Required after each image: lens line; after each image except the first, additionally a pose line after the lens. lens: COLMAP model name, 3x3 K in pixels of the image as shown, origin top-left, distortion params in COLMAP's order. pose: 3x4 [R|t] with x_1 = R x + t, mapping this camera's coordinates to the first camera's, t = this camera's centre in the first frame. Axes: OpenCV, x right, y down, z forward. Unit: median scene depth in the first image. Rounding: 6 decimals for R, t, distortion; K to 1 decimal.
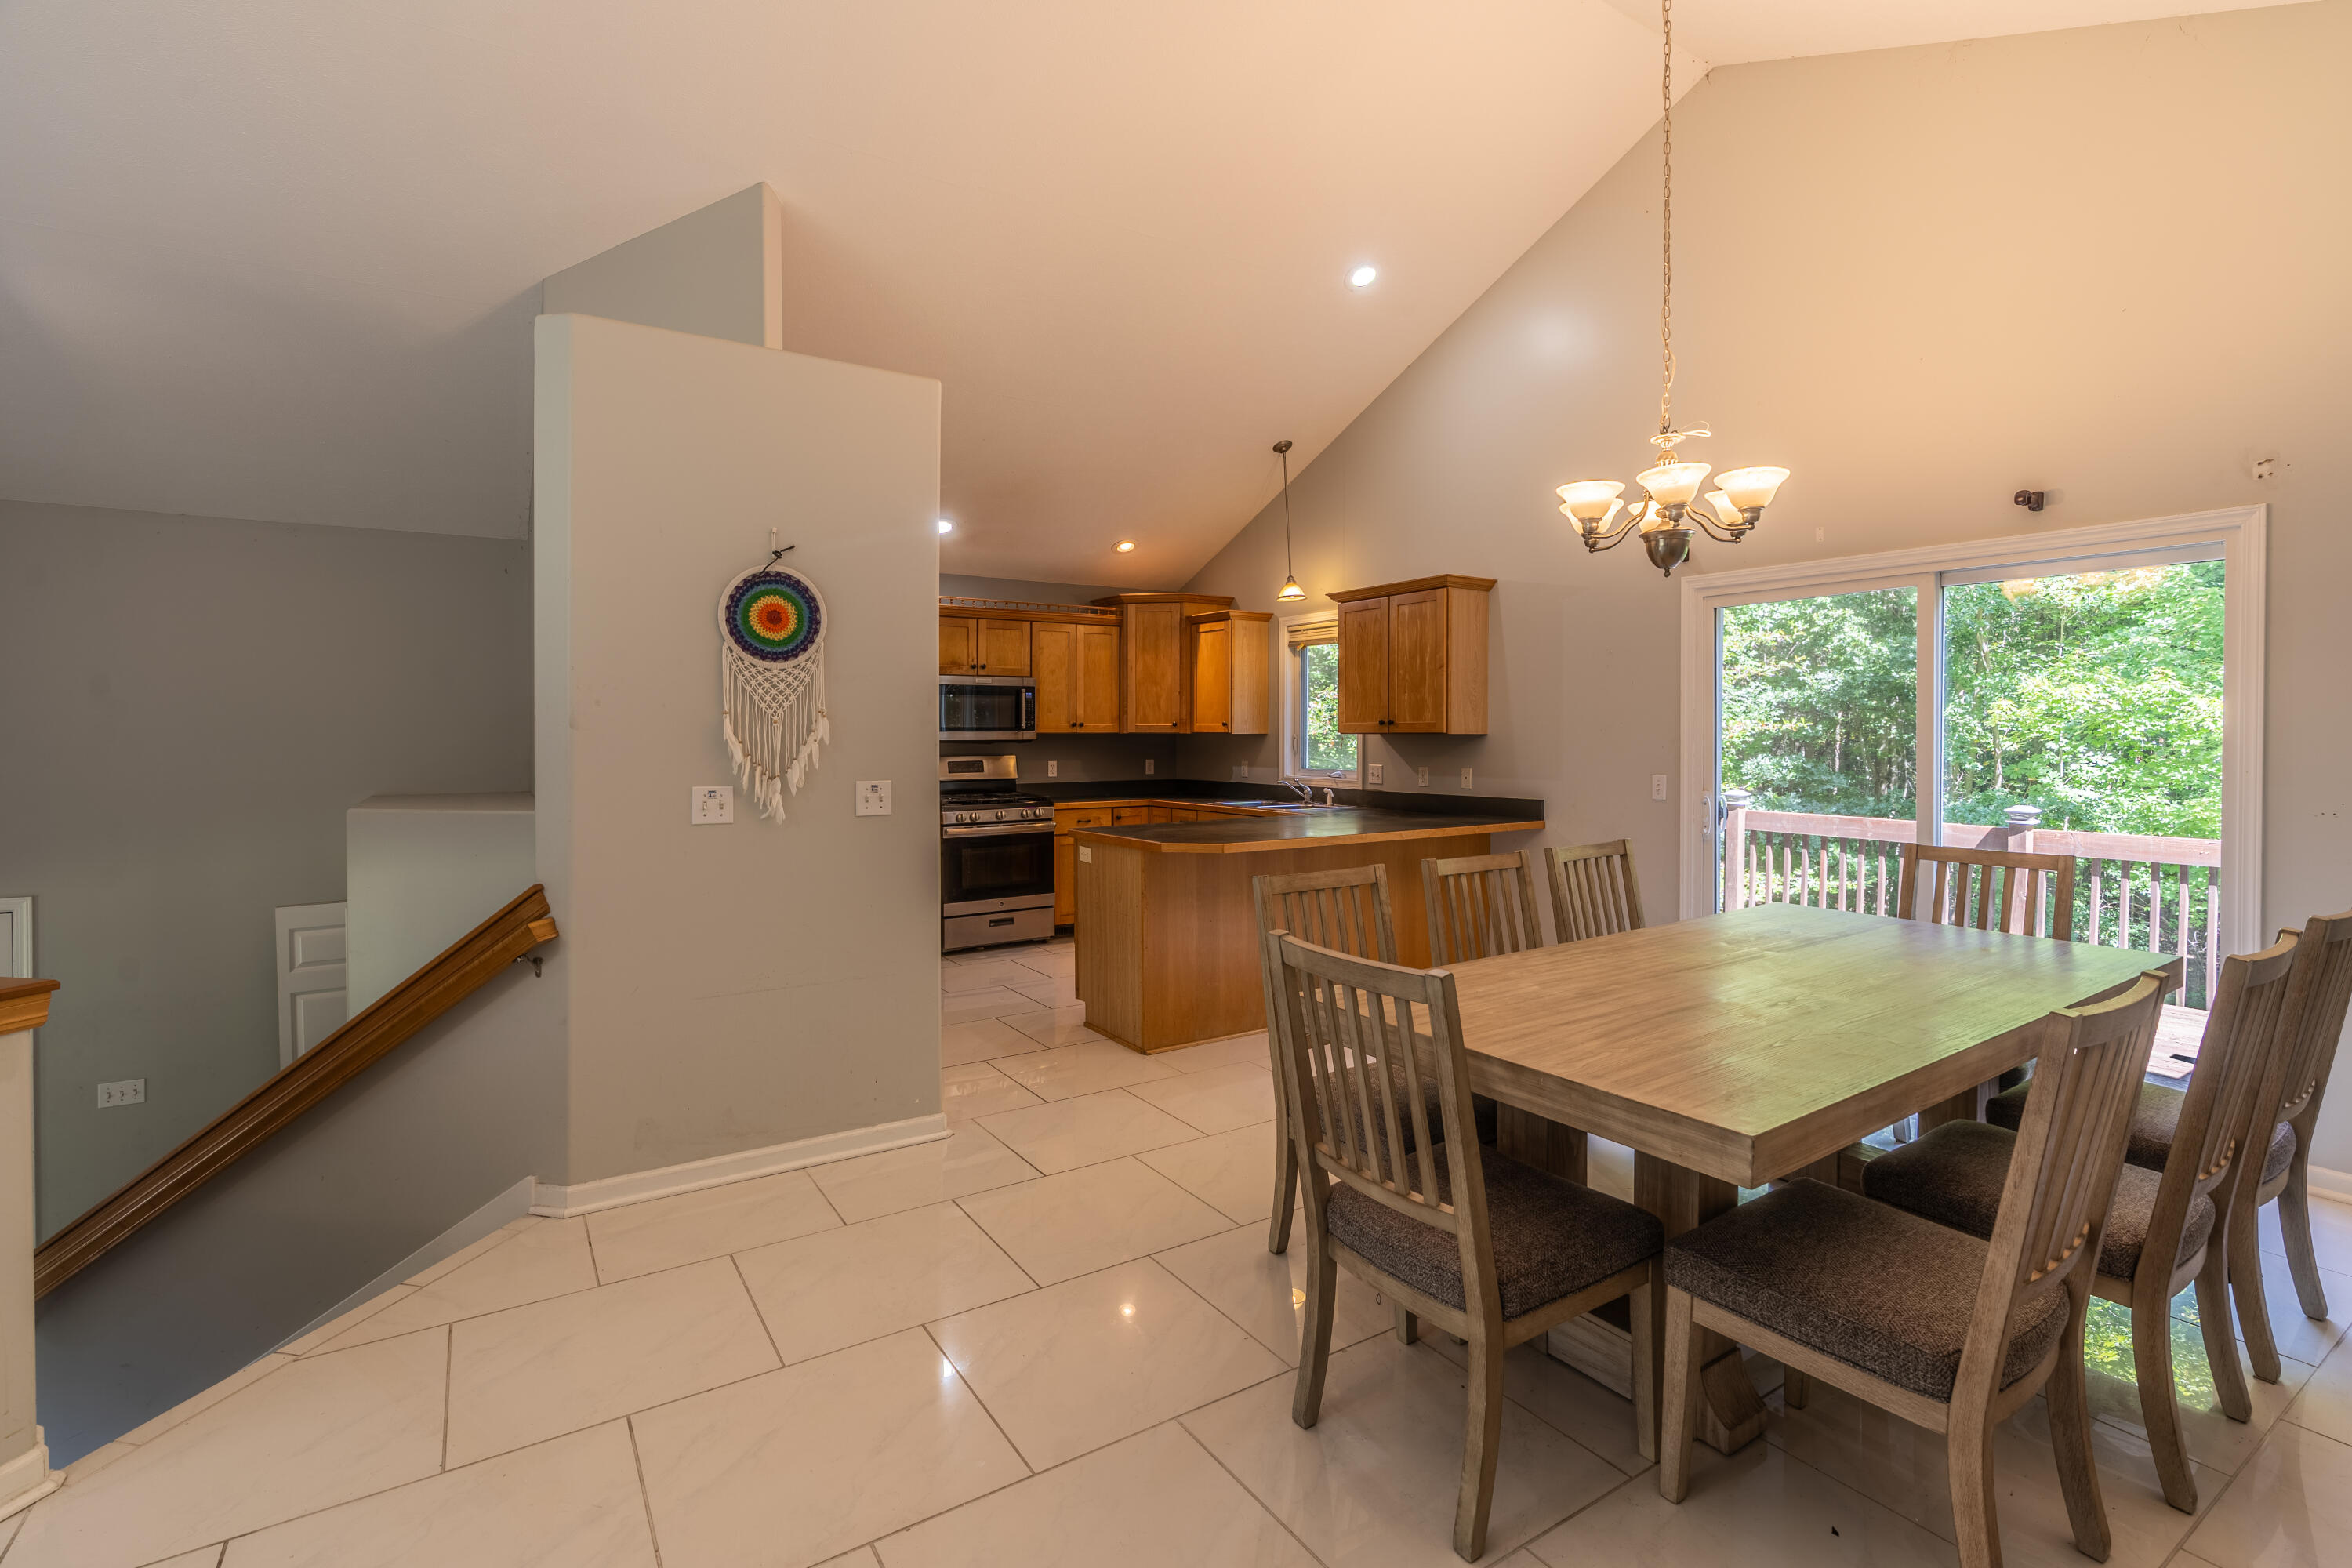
lens RADIAL K [[1073.4, 0, 1183.5], [0, 1073.4, 746.6], [0, 0, 1]] dist [-0.006646, 0.001320]
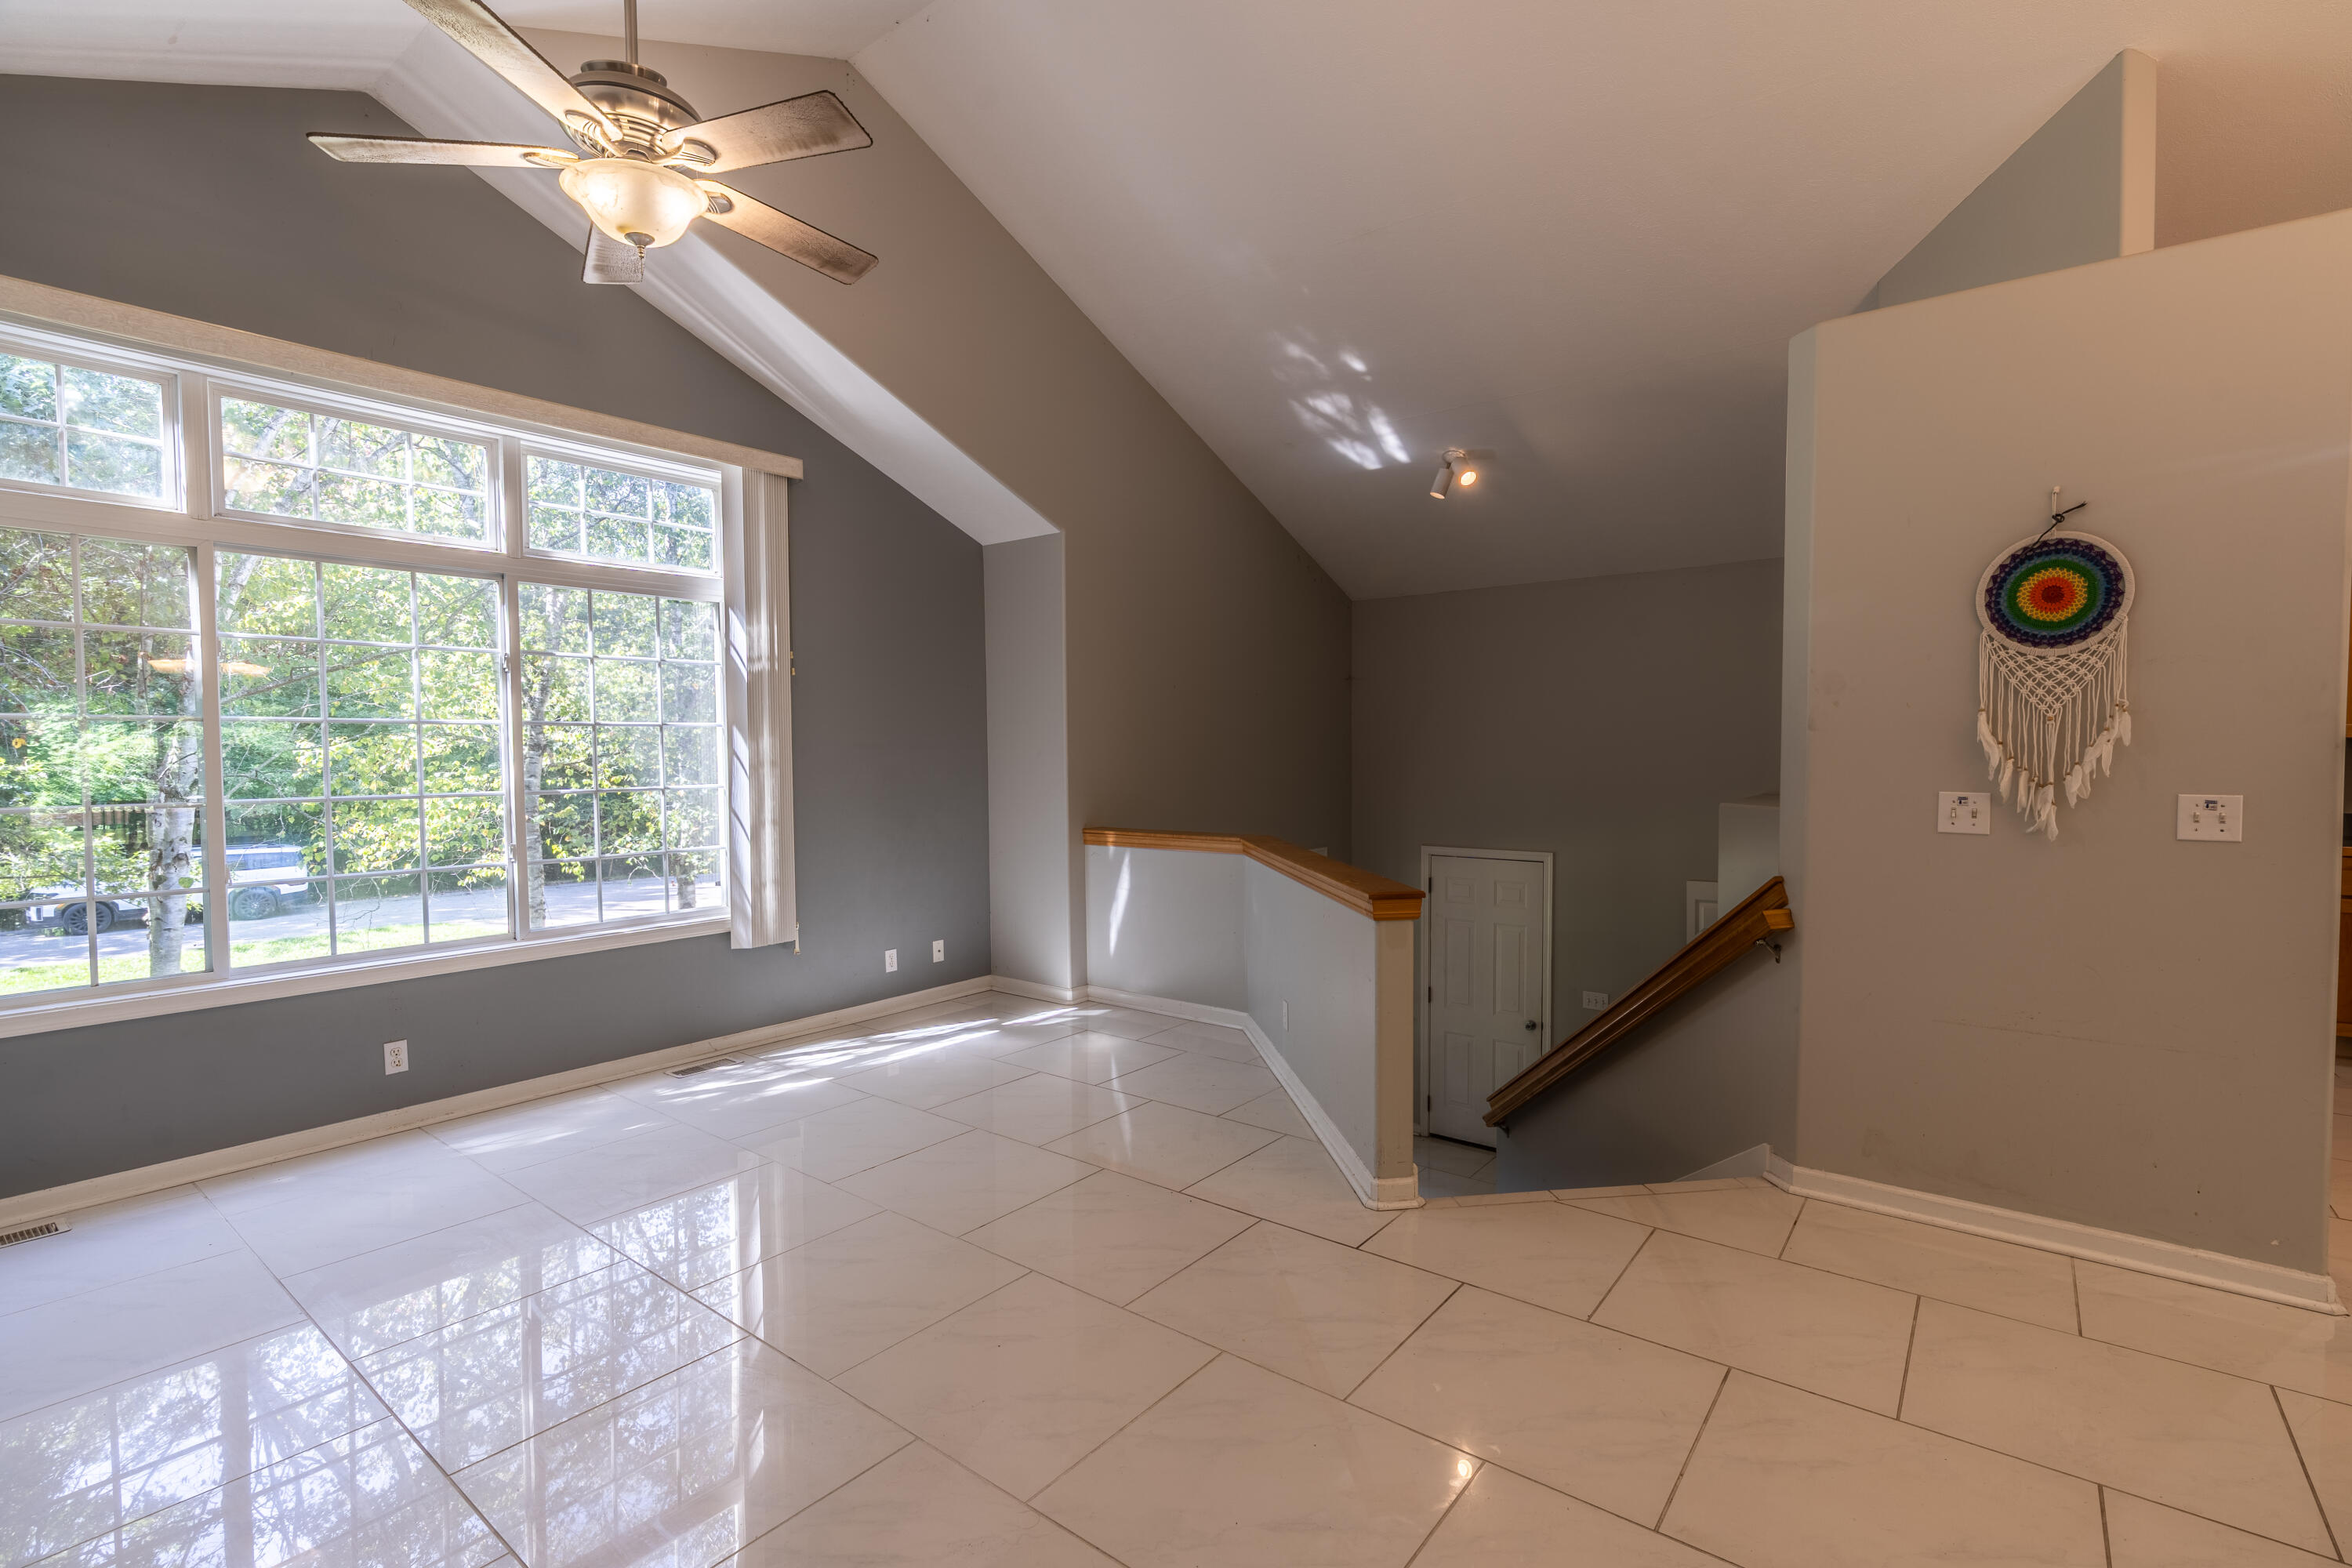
lens RADIAL K [[1057.5, 0, 1183.2], [0, 1057.5, 785.0], [0, 0, 1]] dist [-0.007336, 0.001089]
pose [[0.326805, 0.034525, -0.944461, 0.170458], [-0.006643, 0.999392, 0.034235, 0.004808], [0.945068, -0.004914, 0.326836, 0.082593]]
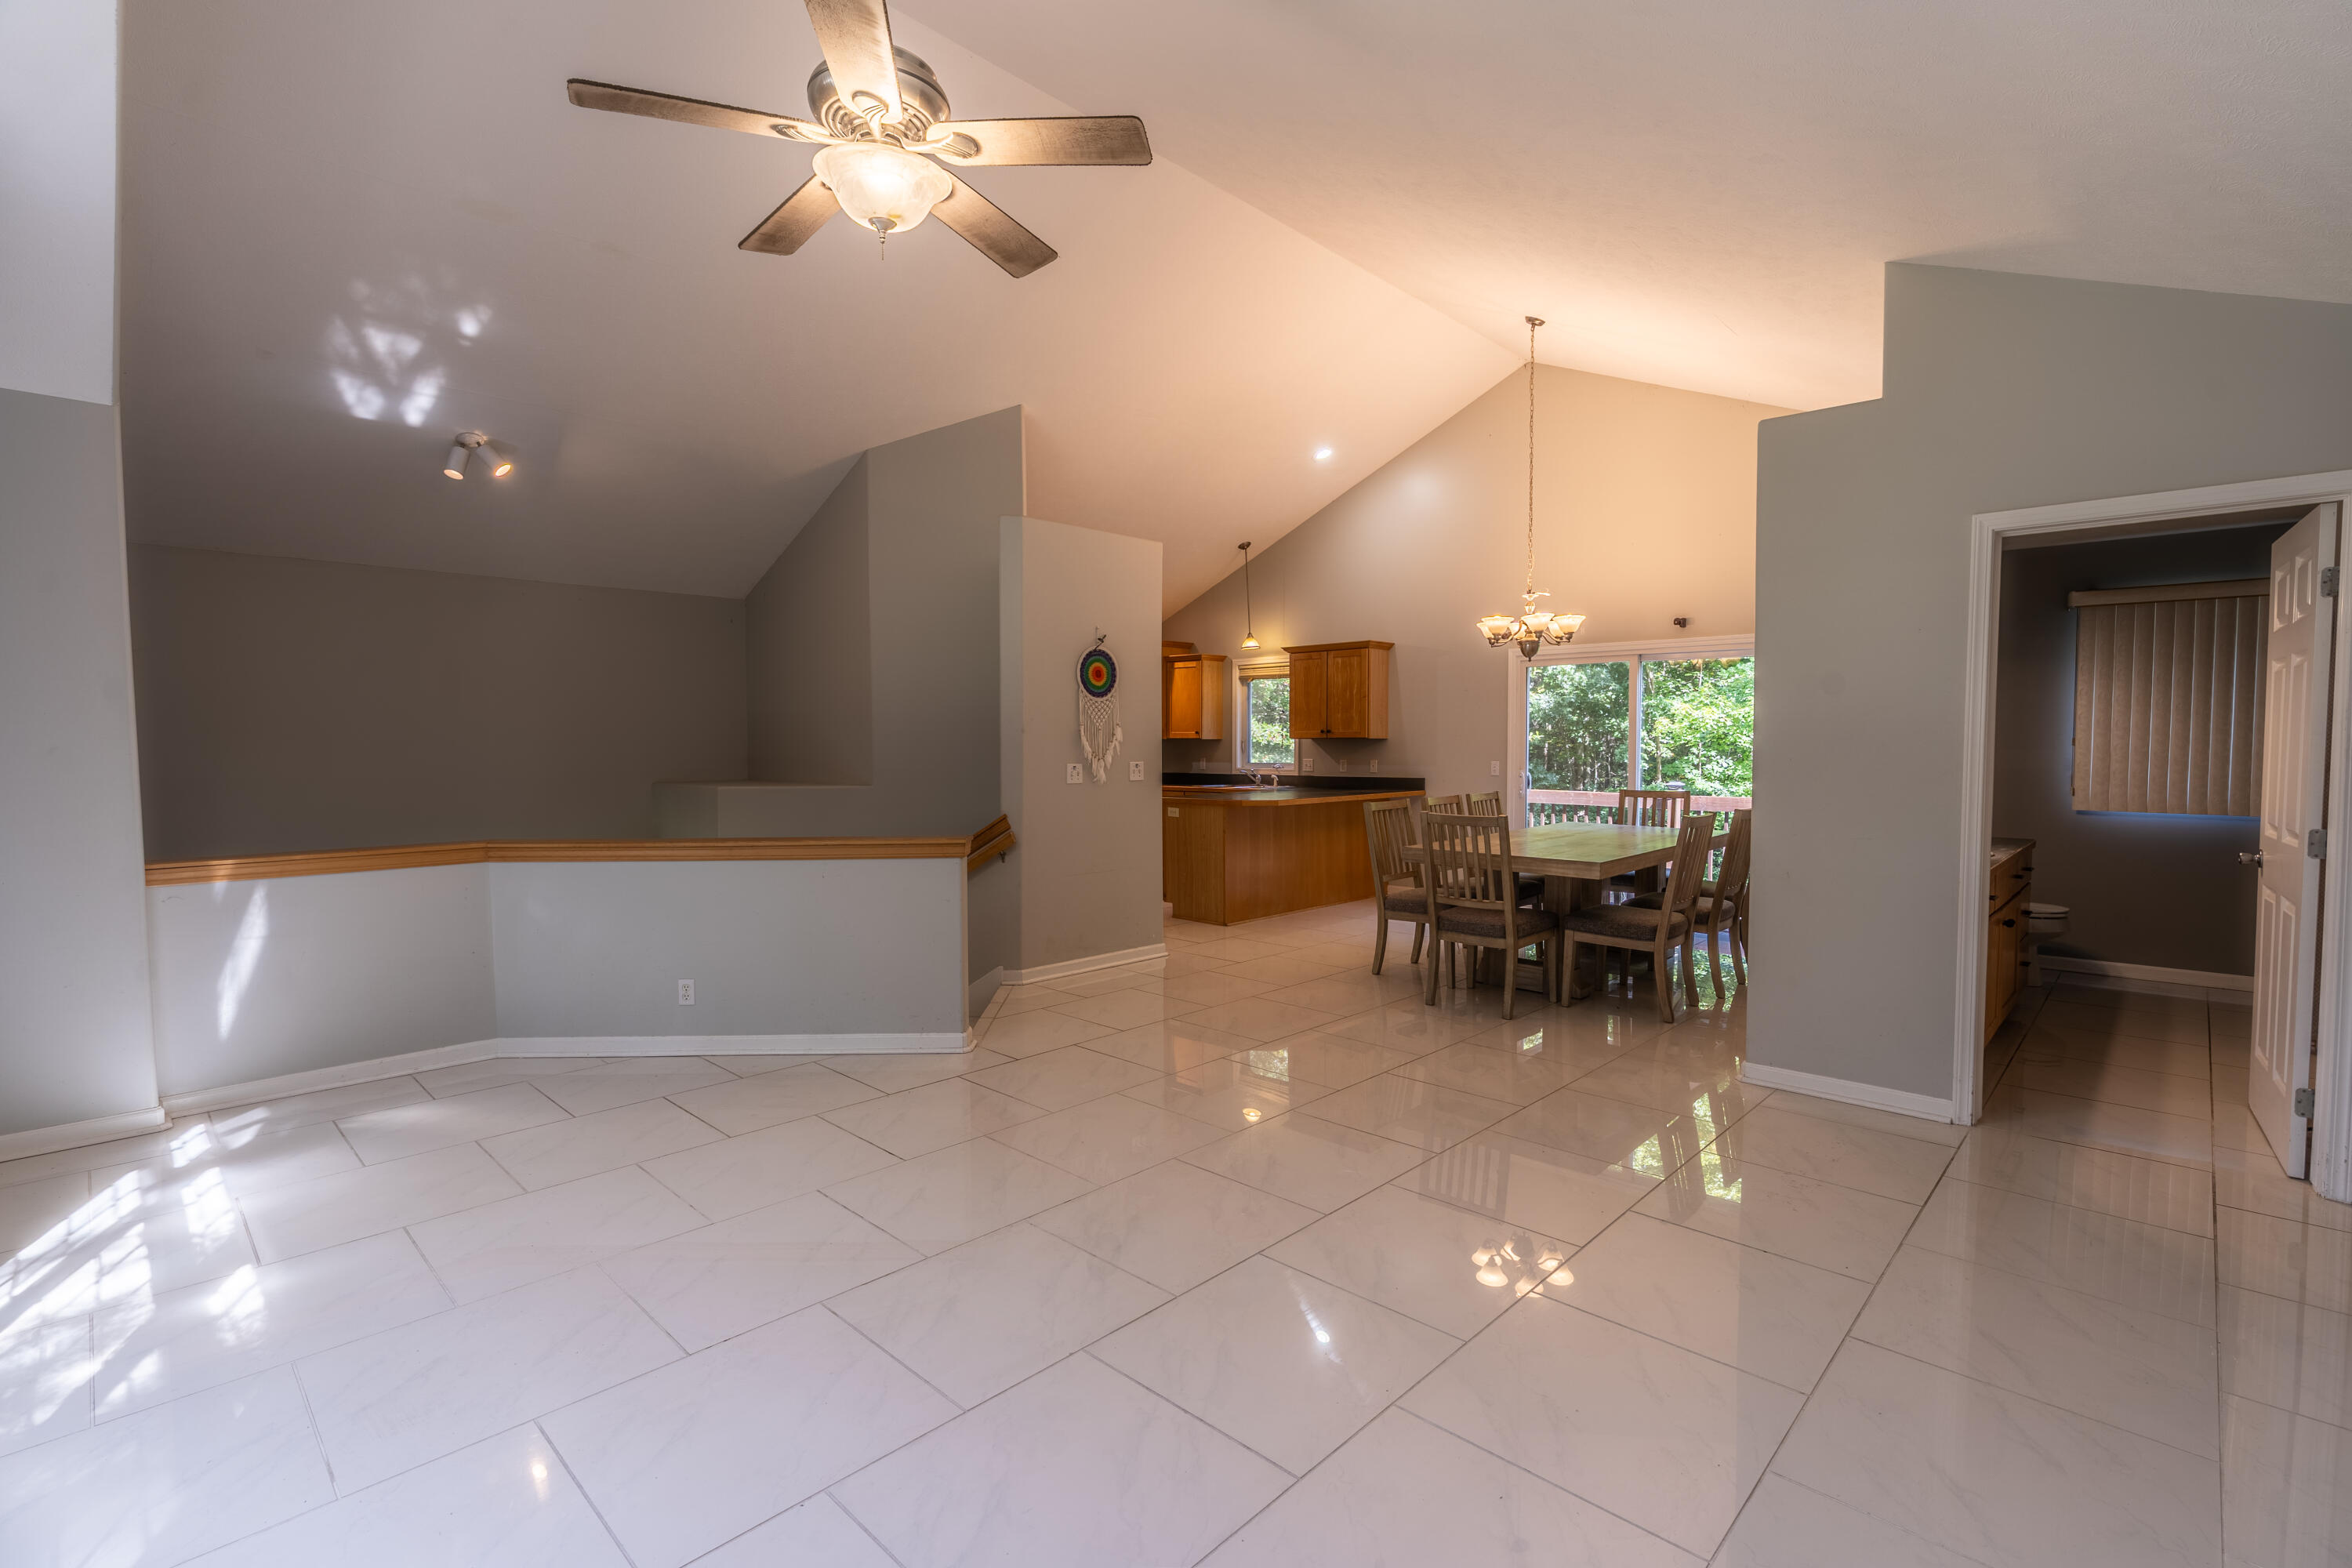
lens RADIAL K [[1073.3, 0, 1176.0], [0, 1073.3, 784.0], [0, 0, 1]] dist [-0.002781, 0.000502]
pose [[0.973680, -0.008393, 0.227767, -0.647511], [0.002655, 0.999672, 0.025486, 0.023550], [-0.227906, -0.024210, 0.973382, -0.822674]]
